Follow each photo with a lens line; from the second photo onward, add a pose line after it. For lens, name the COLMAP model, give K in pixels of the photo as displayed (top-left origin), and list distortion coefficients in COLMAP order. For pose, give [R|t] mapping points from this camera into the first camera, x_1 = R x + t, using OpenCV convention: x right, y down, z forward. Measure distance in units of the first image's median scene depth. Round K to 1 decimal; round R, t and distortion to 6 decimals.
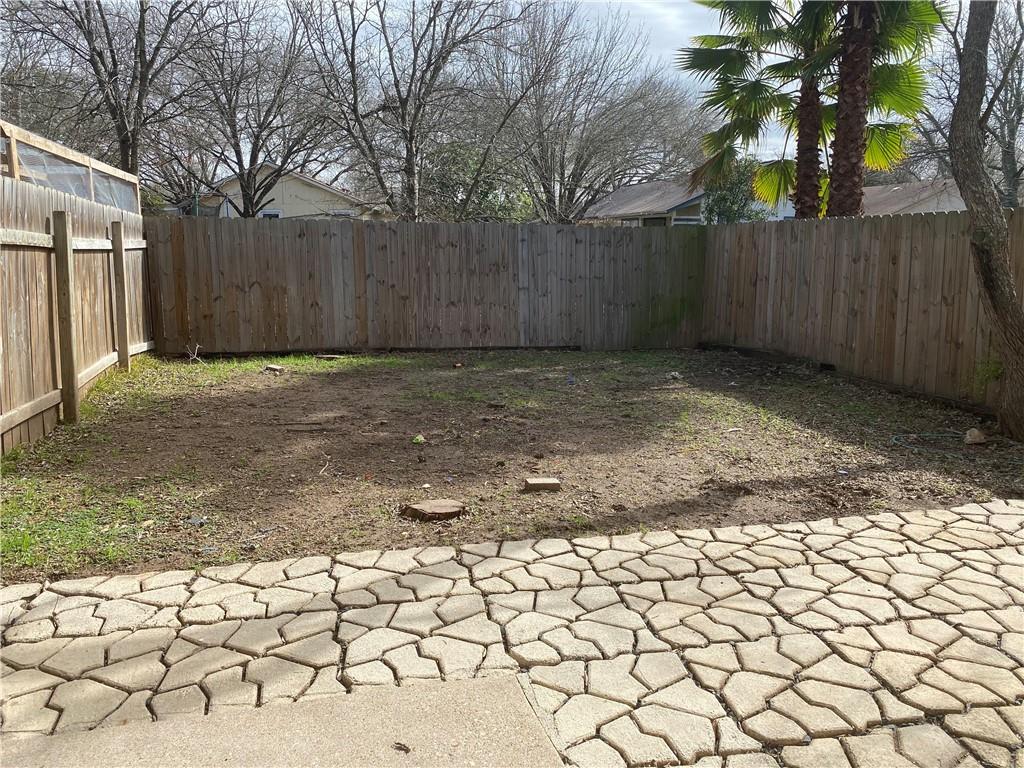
lens RADIAL K [[778.6, 0, 513.3], [0, 778.6, 352.3], [0, 0, 1]] dist [0.075706, -0.002018]
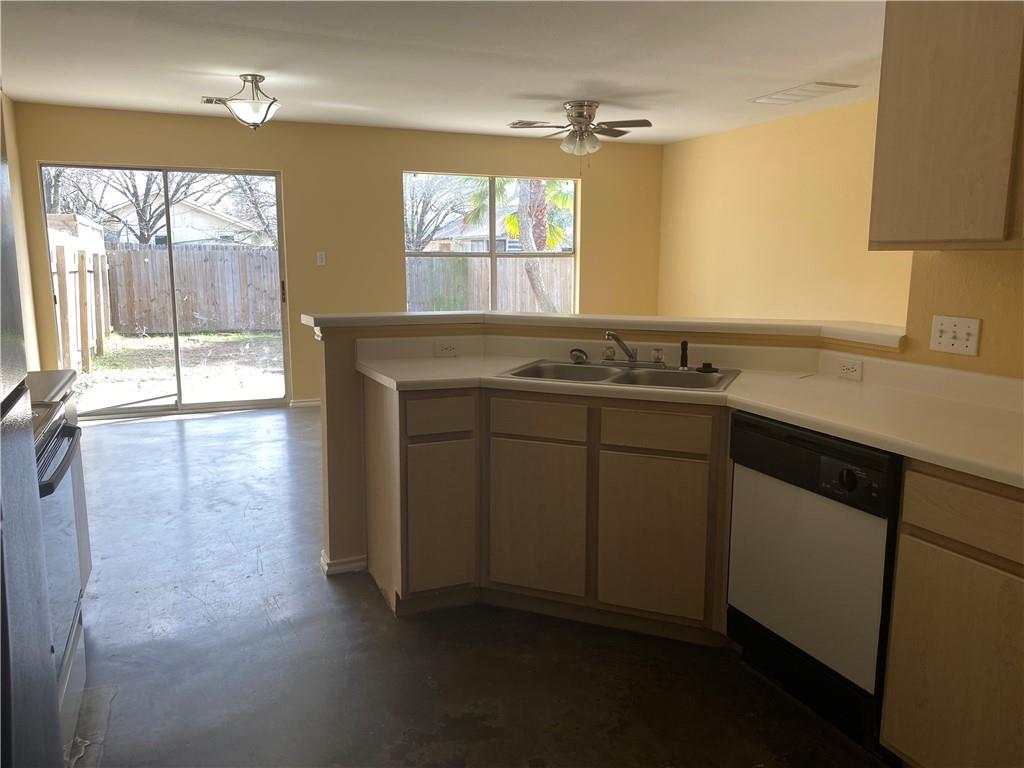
lens RADIAL K [[786.1, 0, 512.0], [0, 786.1, 384.0], [0, 0, 1]] dist [0.010272, -0.008478]
pose [[0.991200, -0.023363, 0.130293, 0.138314], [0.020872, 0.999573, 0.020452, 0.085862], [-0.130715, -0.017552, 0.991265, -0.696715]]
